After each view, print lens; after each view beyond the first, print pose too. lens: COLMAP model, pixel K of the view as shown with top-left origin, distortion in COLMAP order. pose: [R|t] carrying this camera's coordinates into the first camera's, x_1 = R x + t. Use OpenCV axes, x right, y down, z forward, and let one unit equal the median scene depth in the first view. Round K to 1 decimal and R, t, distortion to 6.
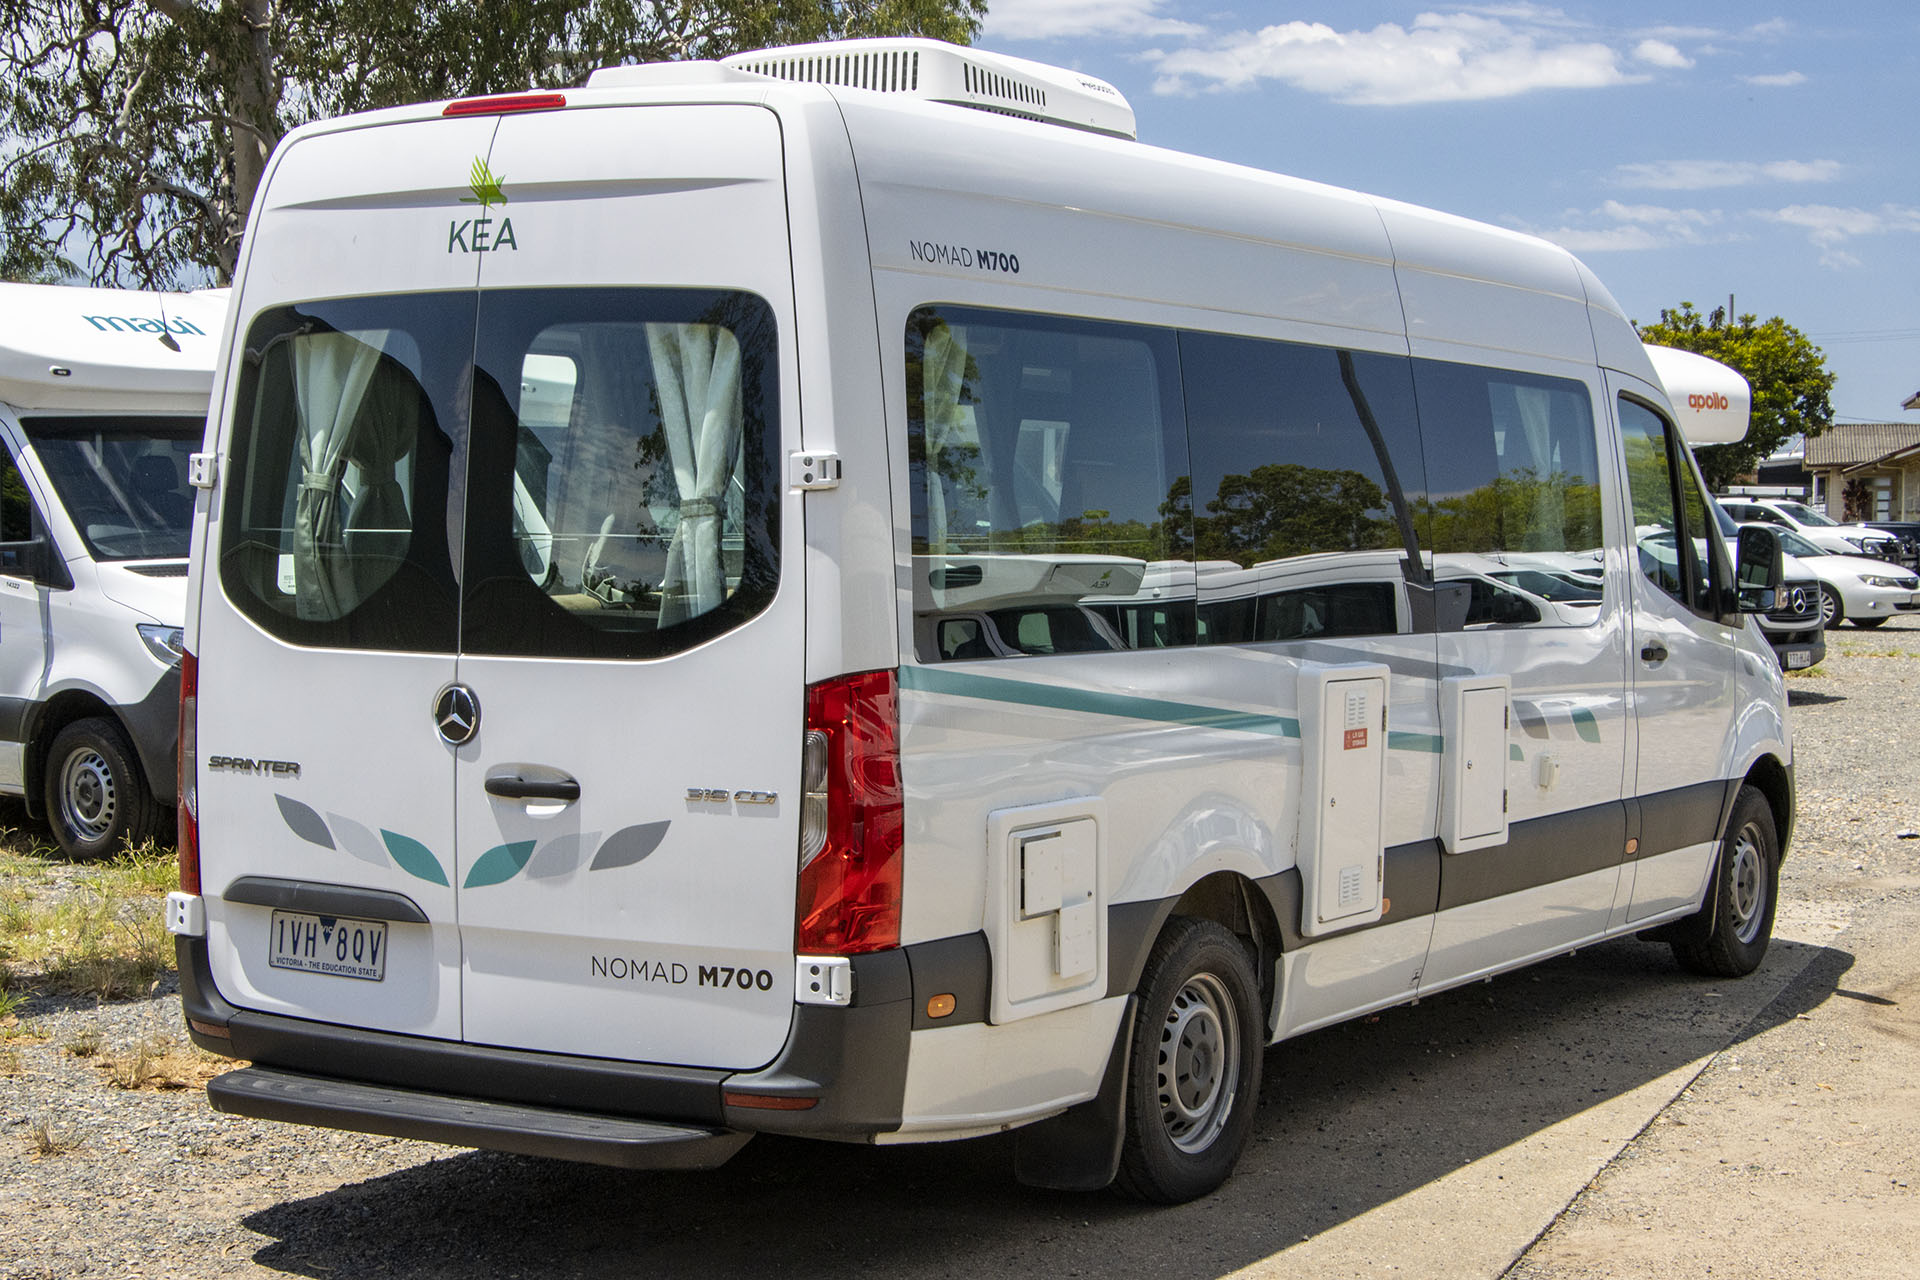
lens RADIAL K [[3053.1, 0, 960.0], [0, 3053.1, 640.0], [0, 0, 1]] dist [0.108713, 0.189387]
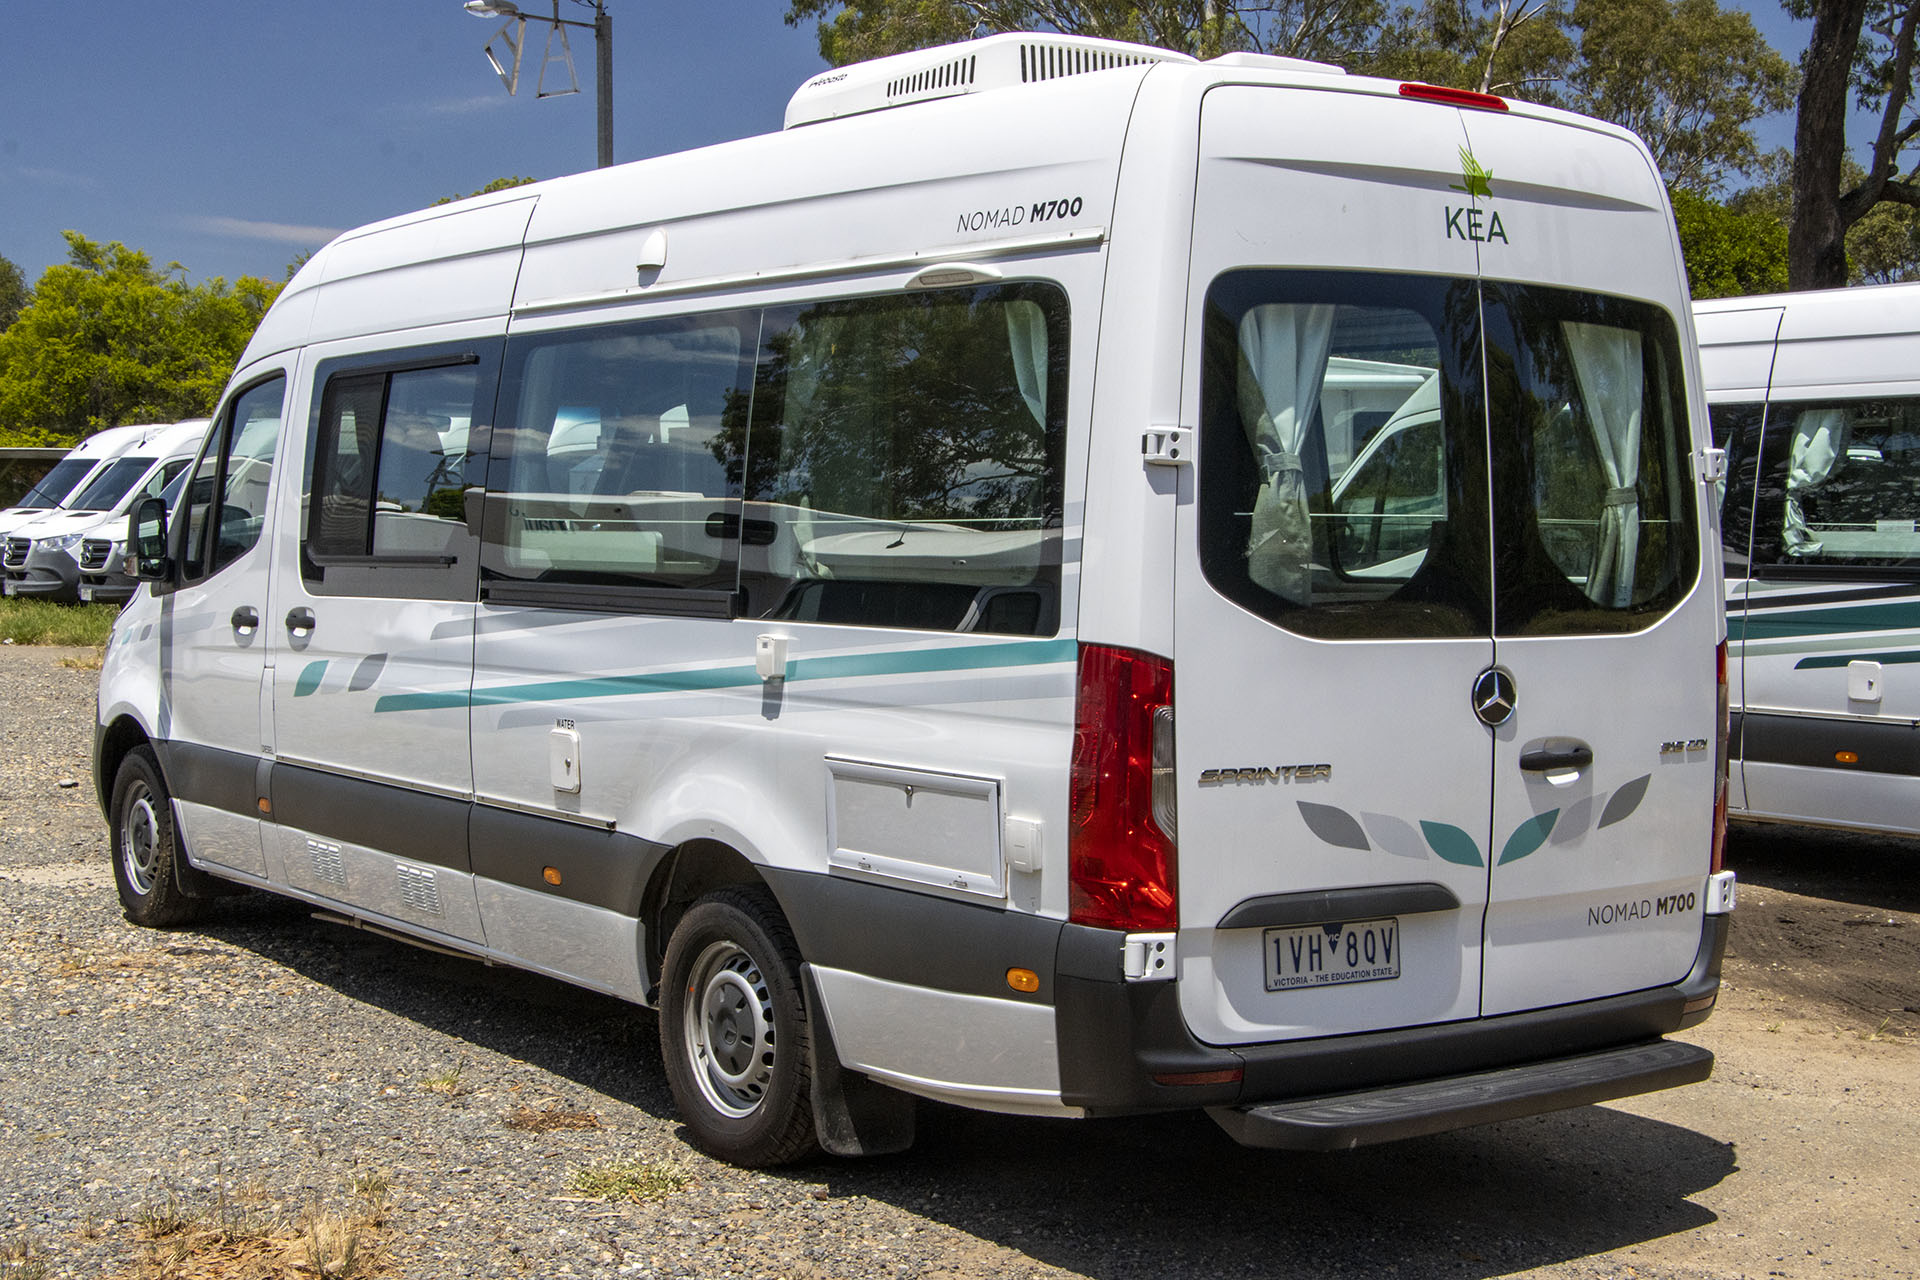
lens RADIAL K [[2591.8, 0, 960.0], [0, 2591.8, 640.0], [0, 0, 1]] dist [-0.026321, 0.505482]
pose [[0.369850, -0.045314, 0.927986, -1.024429], [0.029306, 0.998882, 0.037096, -0.031431], [-0.928629, 0.013476, 0.370765, 0.843170]]
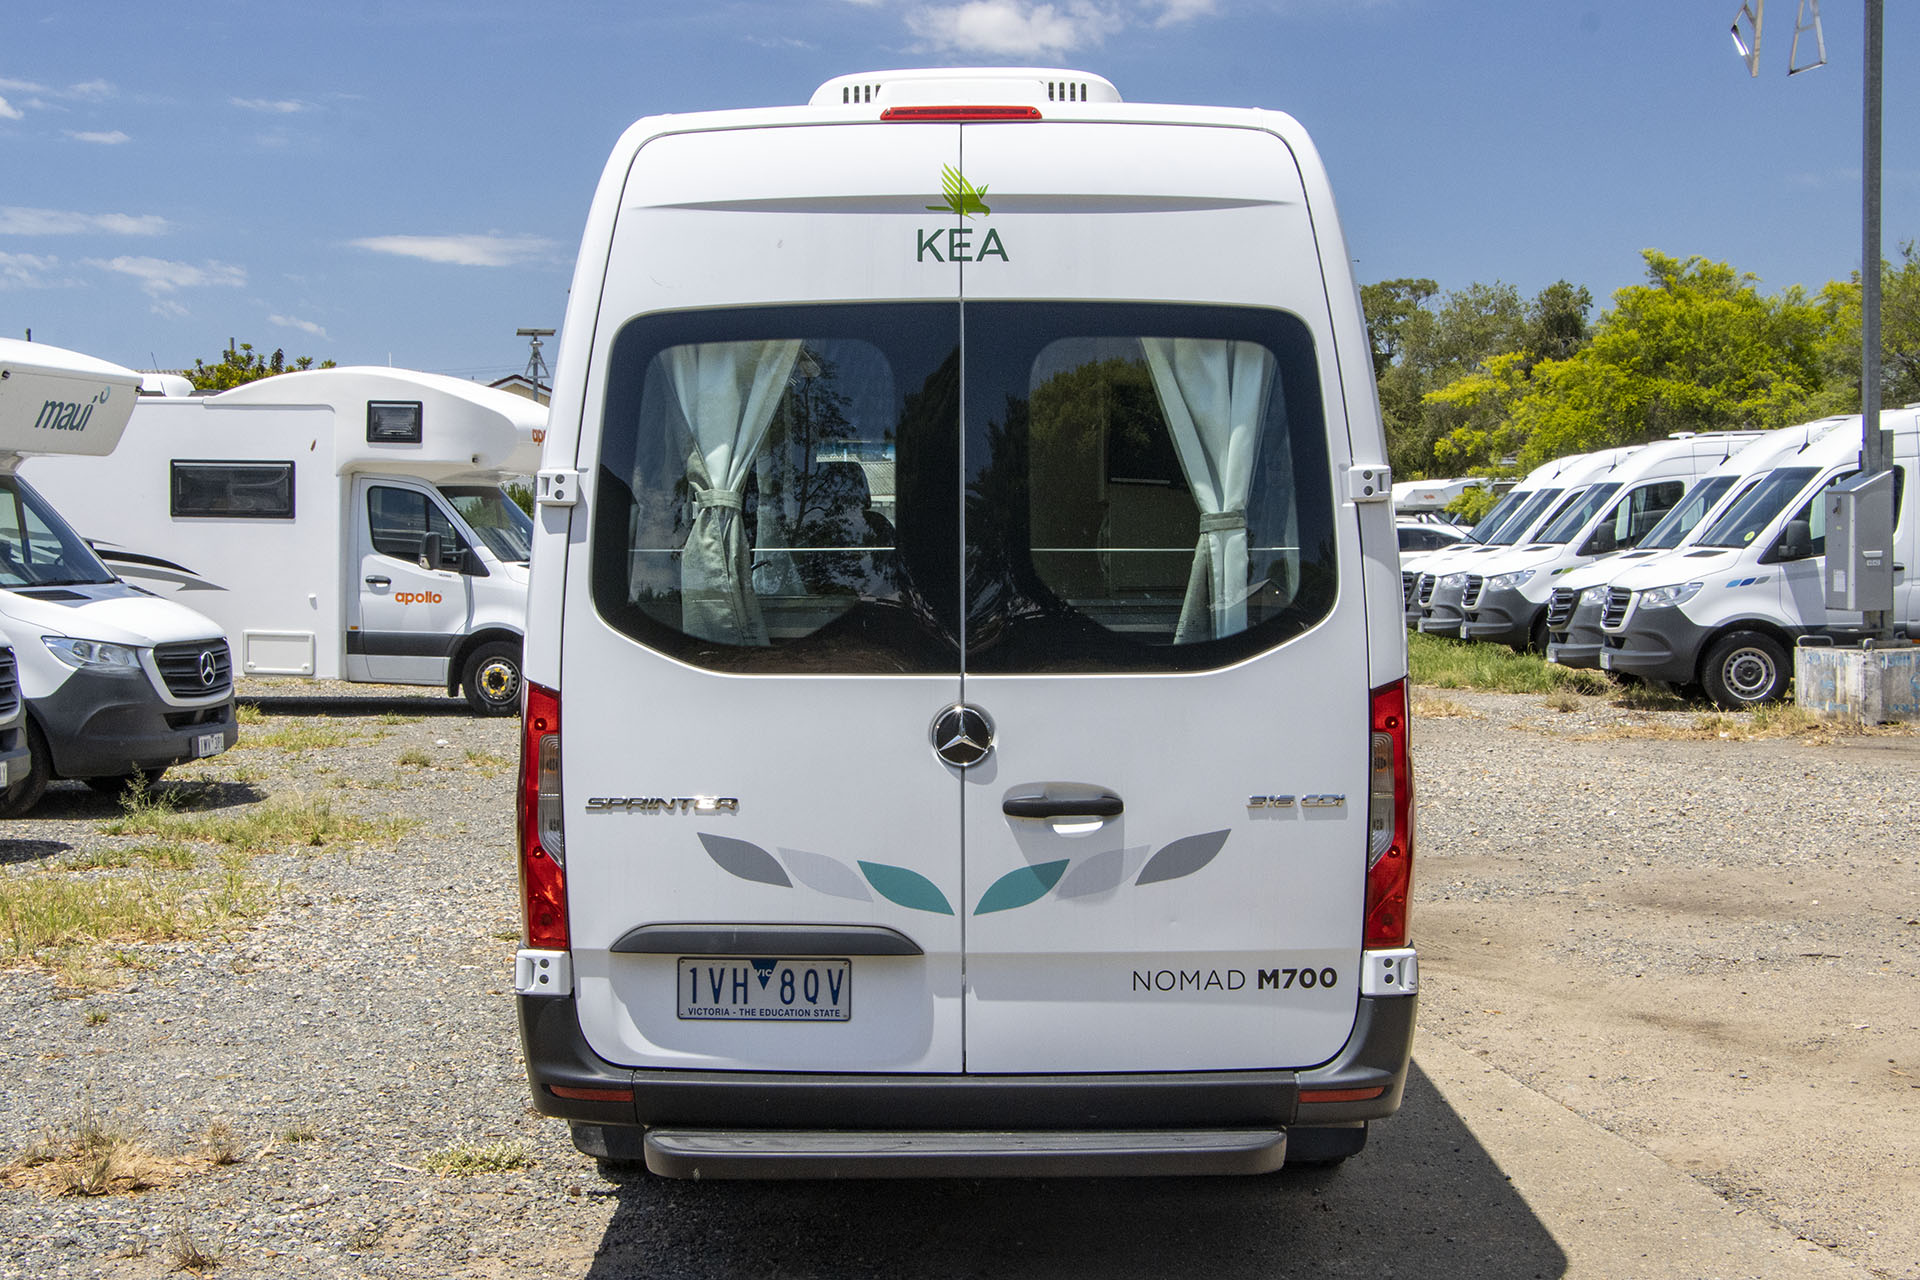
lens RADIAL K [[2865.5, 0, 960.0], [0, 2865.5, 640.0], [0, 0, 1]] dist [0.037511, 0.226799]
pose [[0.854240, -0.028476, 0.519099, -0.634101], [0.032561, 0.999469, 0.001245, -0.007484], [-0.518859, 0.015839, 0.854713, 0.222728]]
